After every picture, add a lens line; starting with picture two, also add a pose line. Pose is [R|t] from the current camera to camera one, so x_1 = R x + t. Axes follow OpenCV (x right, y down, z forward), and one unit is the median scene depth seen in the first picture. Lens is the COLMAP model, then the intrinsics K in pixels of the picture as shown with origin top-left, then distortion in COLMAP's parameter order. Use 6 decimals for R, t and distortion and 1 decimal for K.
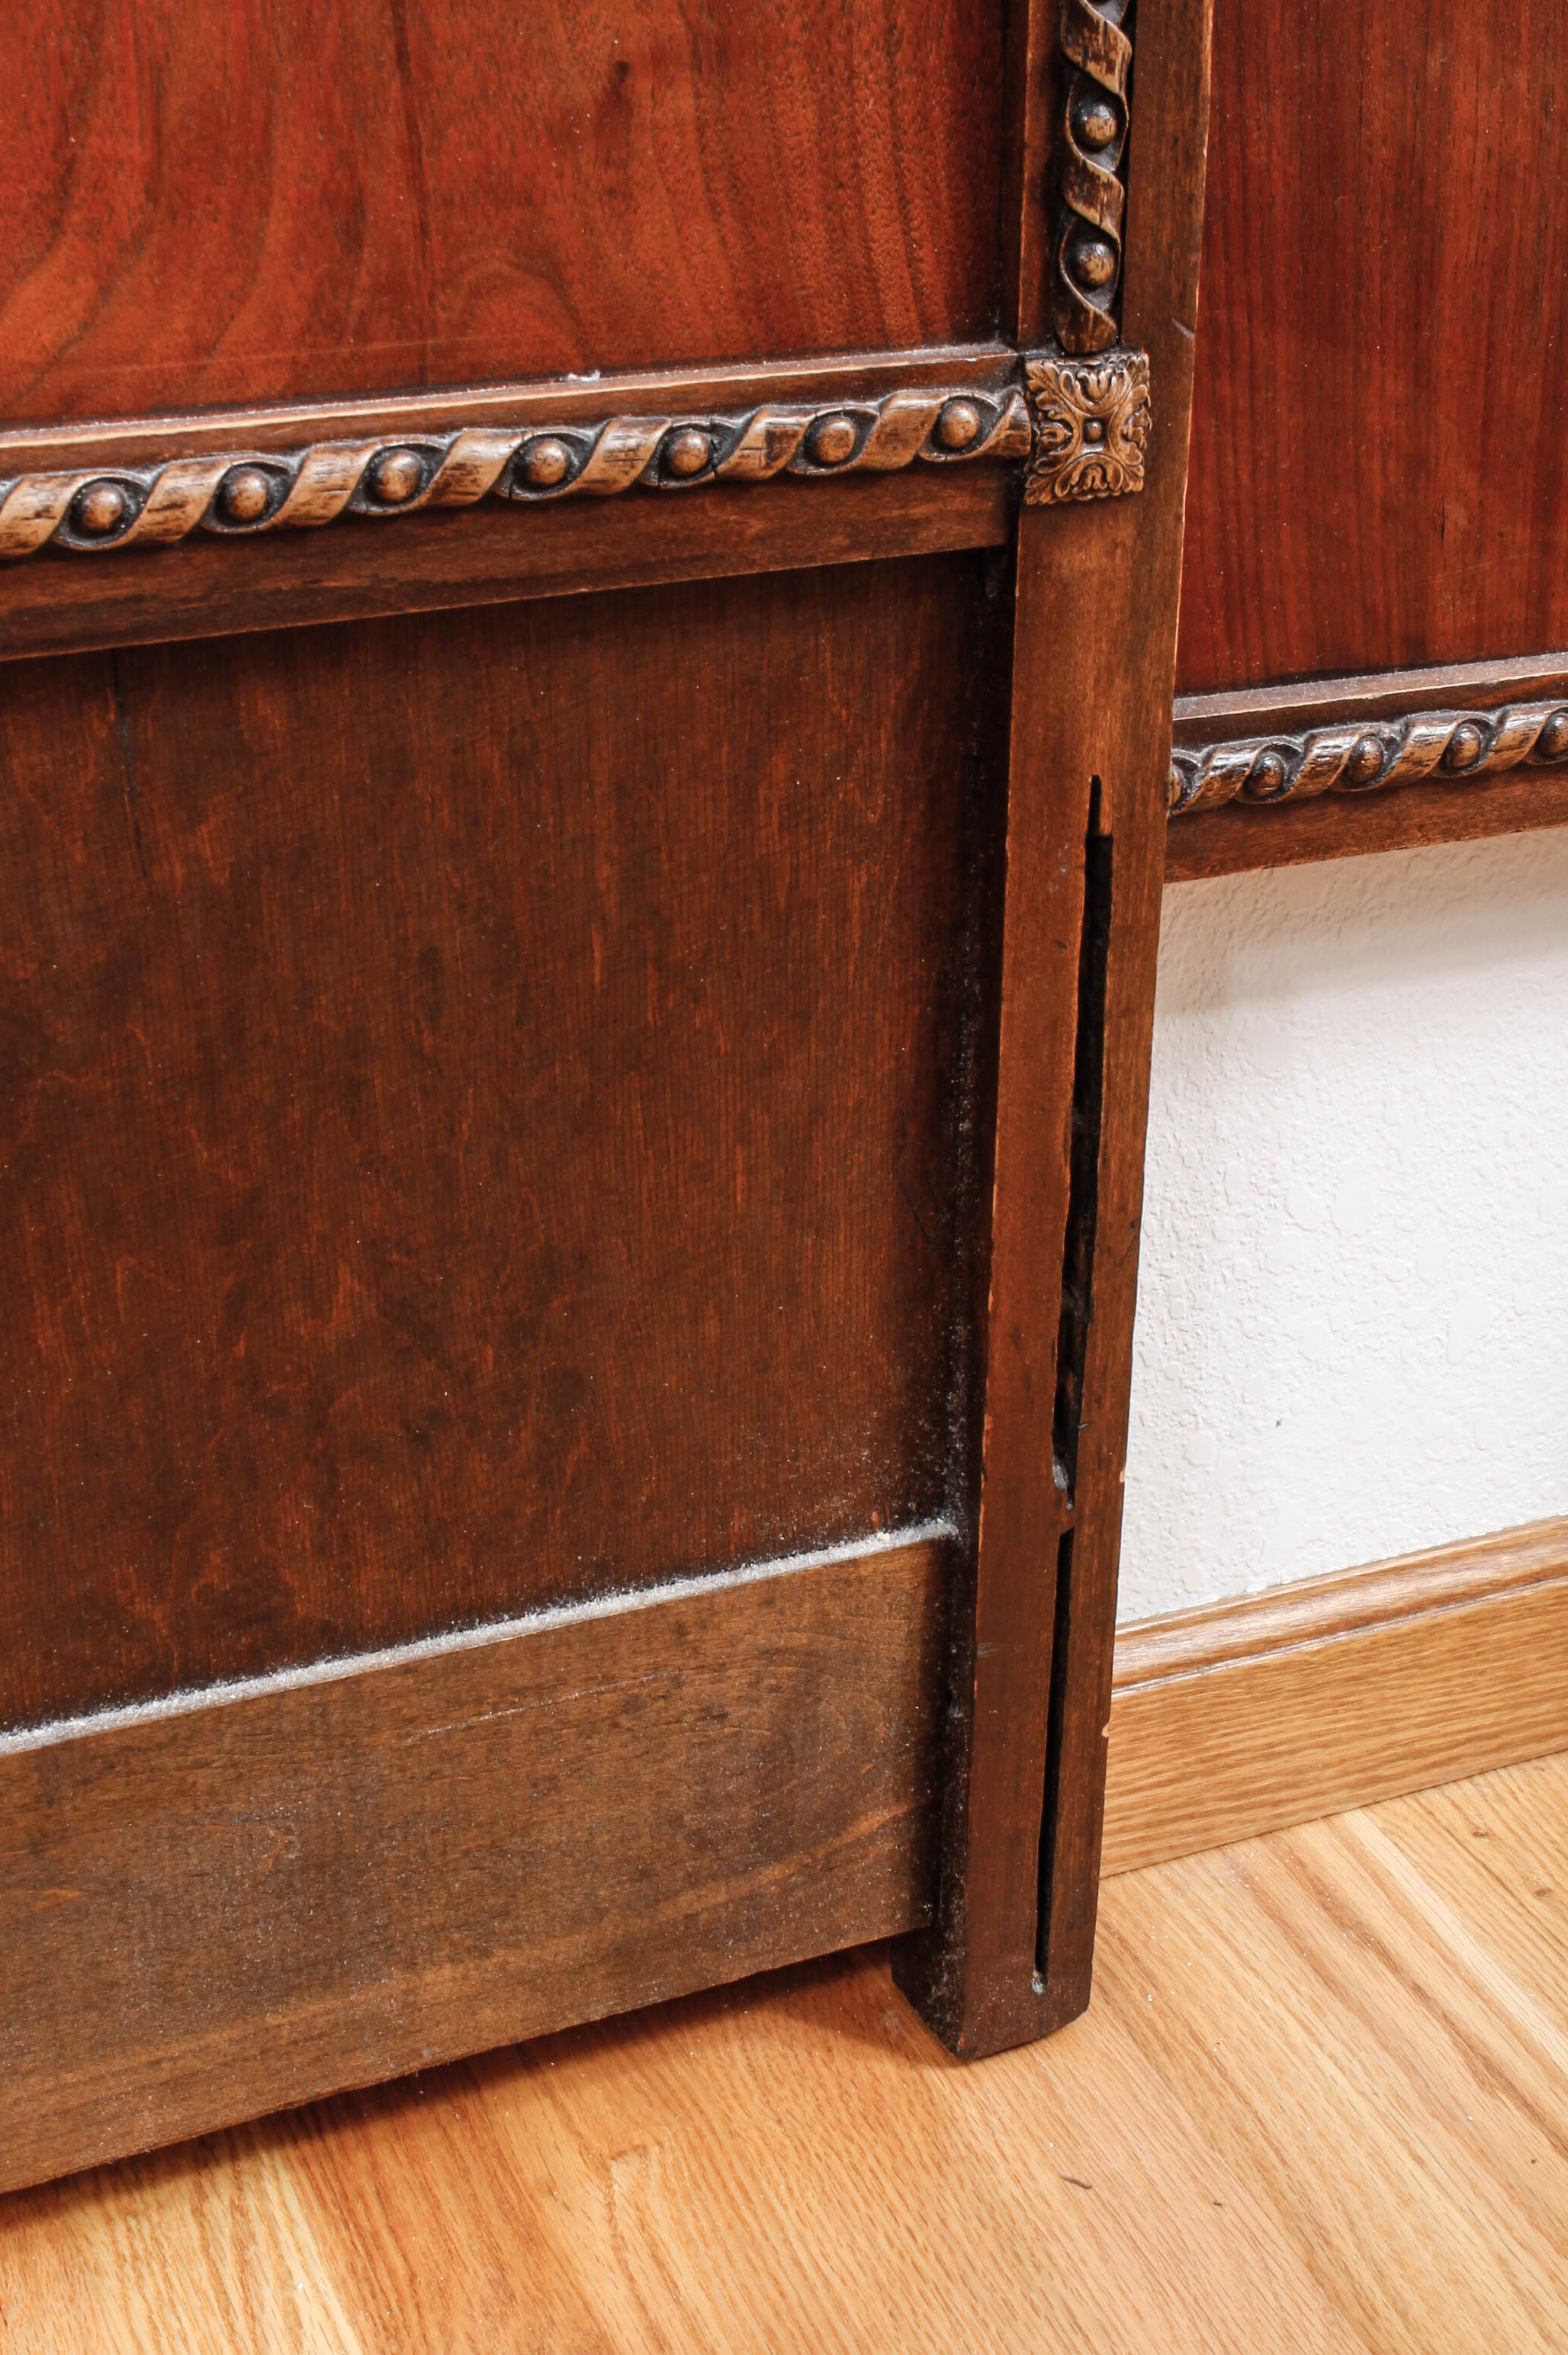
lens RADIAL K [[3308.8, 0, 784.0], [0, 3308.8, 1177.5], [0, 0, 1]] dist [-0.081360, 0.119467]
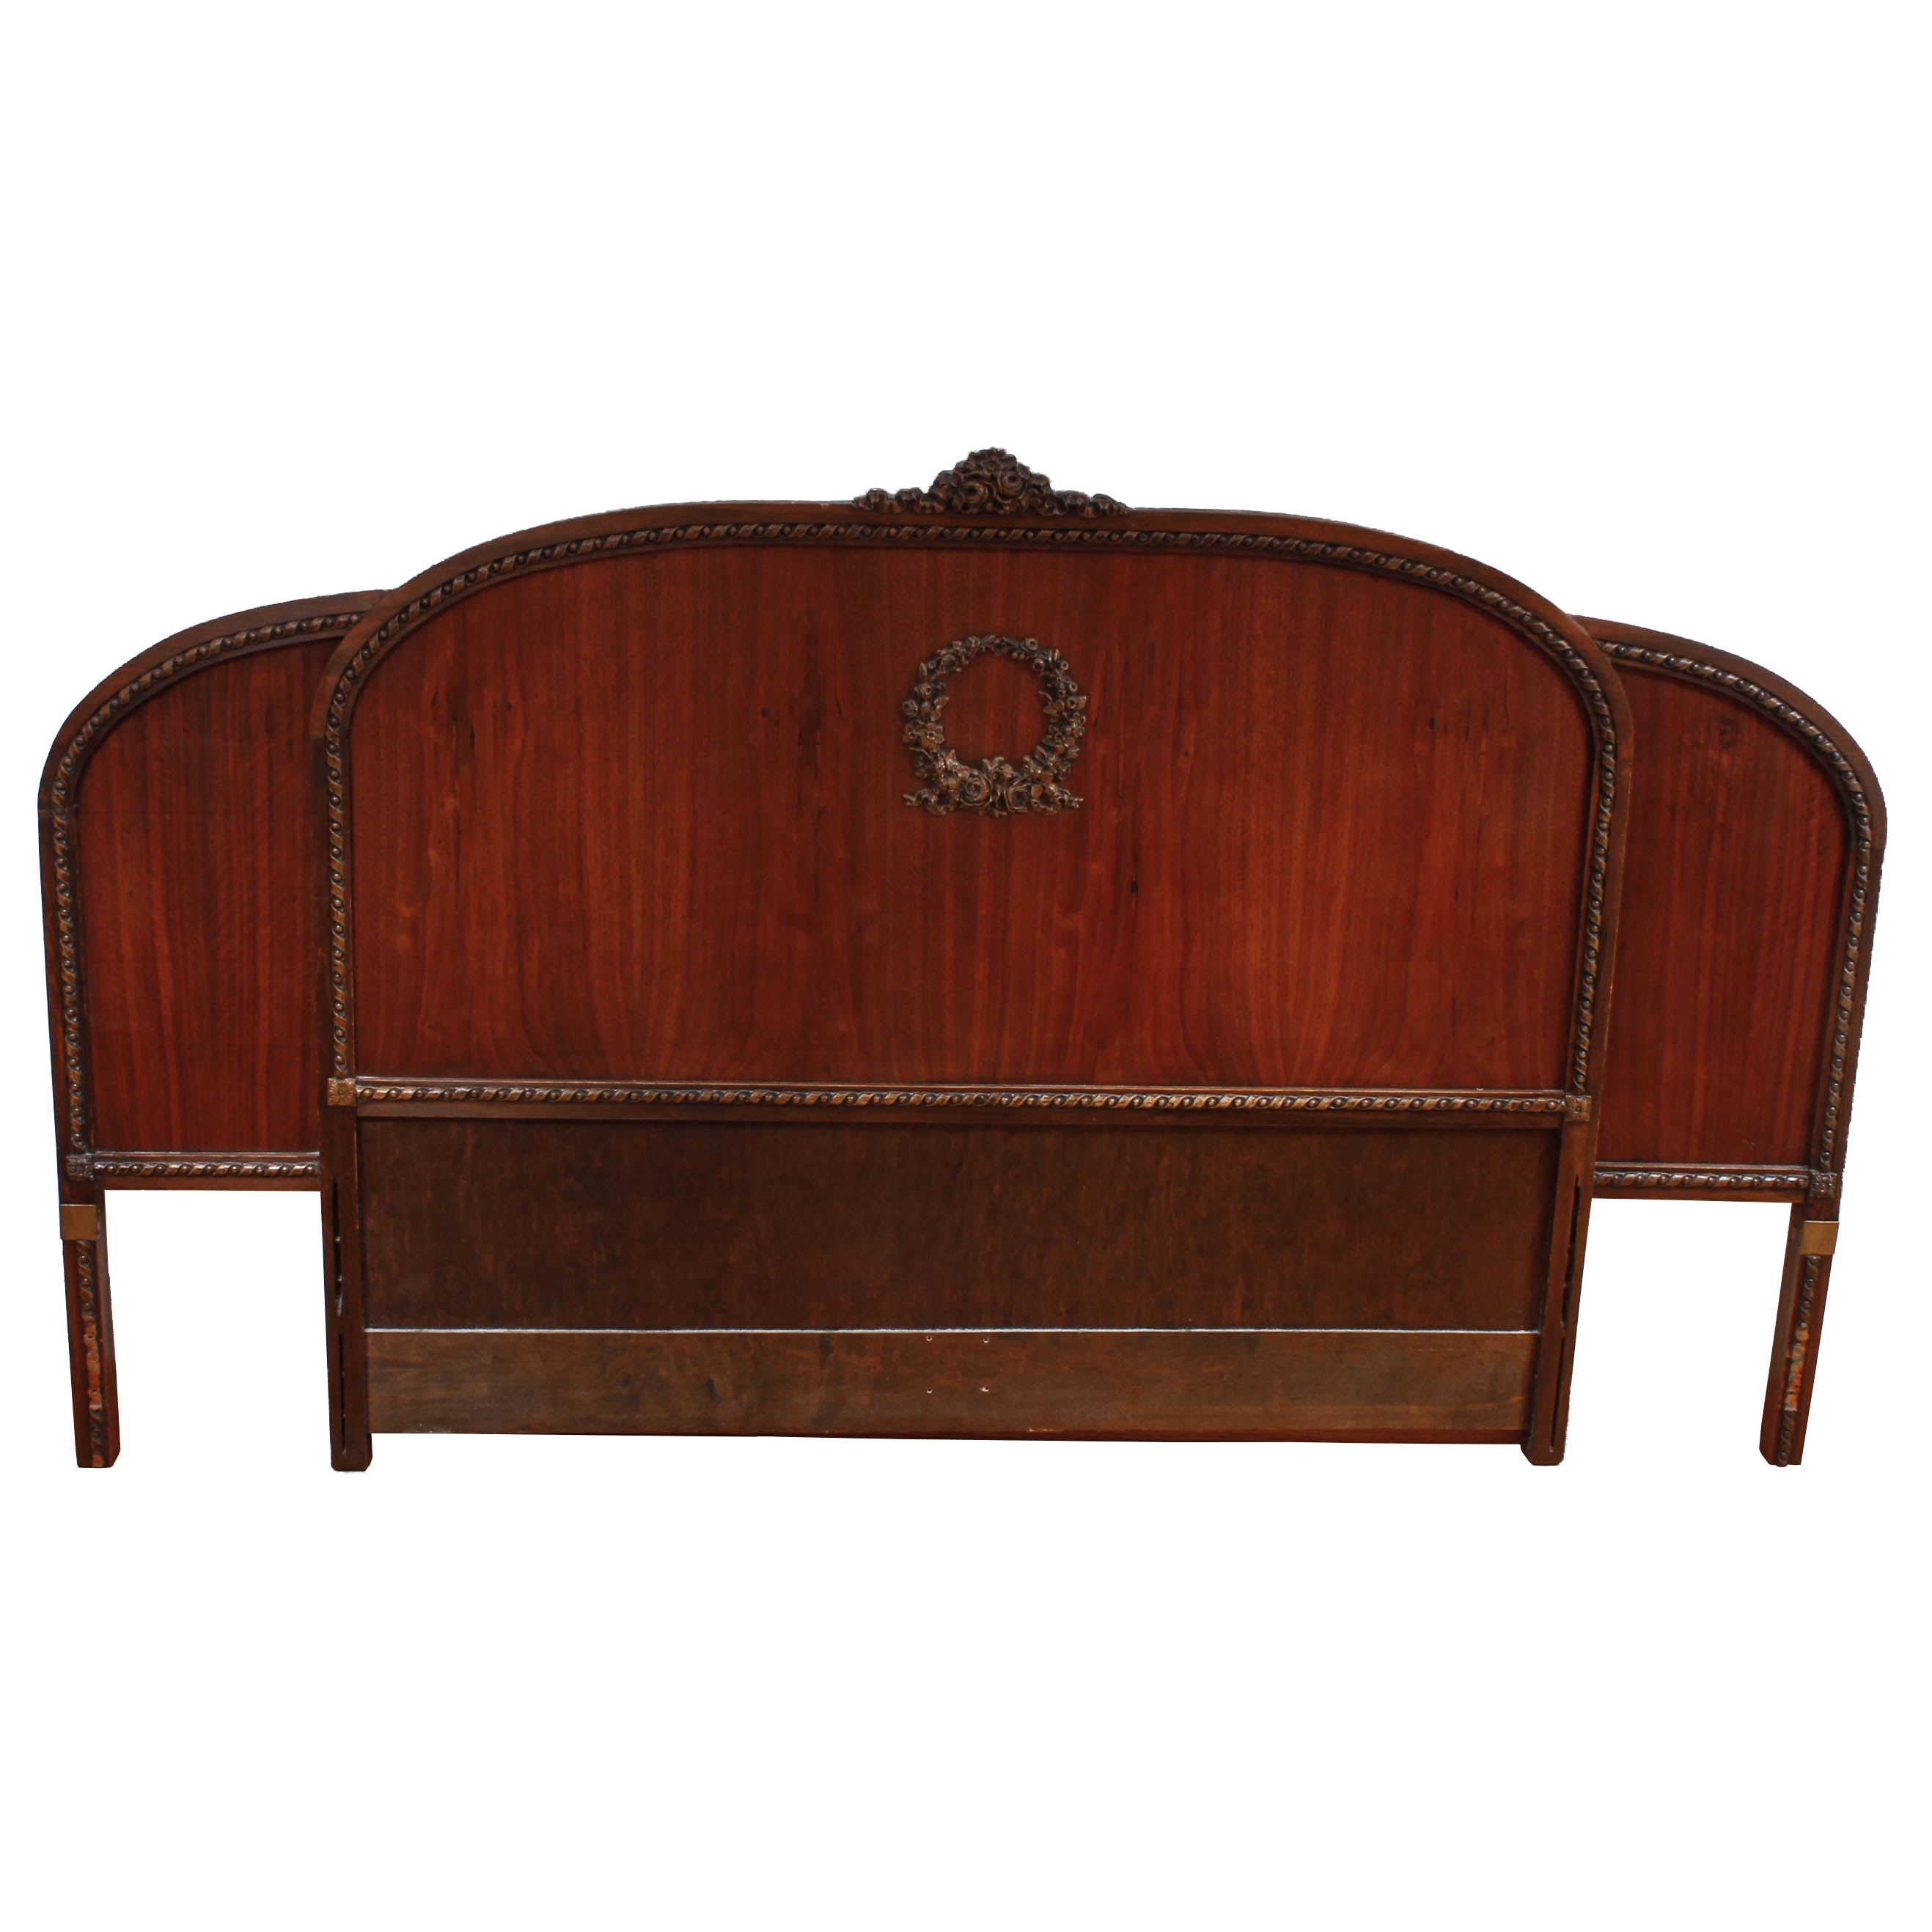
lens RADIAL K [[2715.6, 0, 966.0], [0, 2715.6, 966.0], [0, 0, 1]] dist [-0.136098, 0.090467]
pose [[0.926308, 0.117890, -0.357848, 0.691407], [-0.178459, 0.973770, -0.141151, 0.327162], [0.331821, 0.194610, 0.923050, -3.290228]]
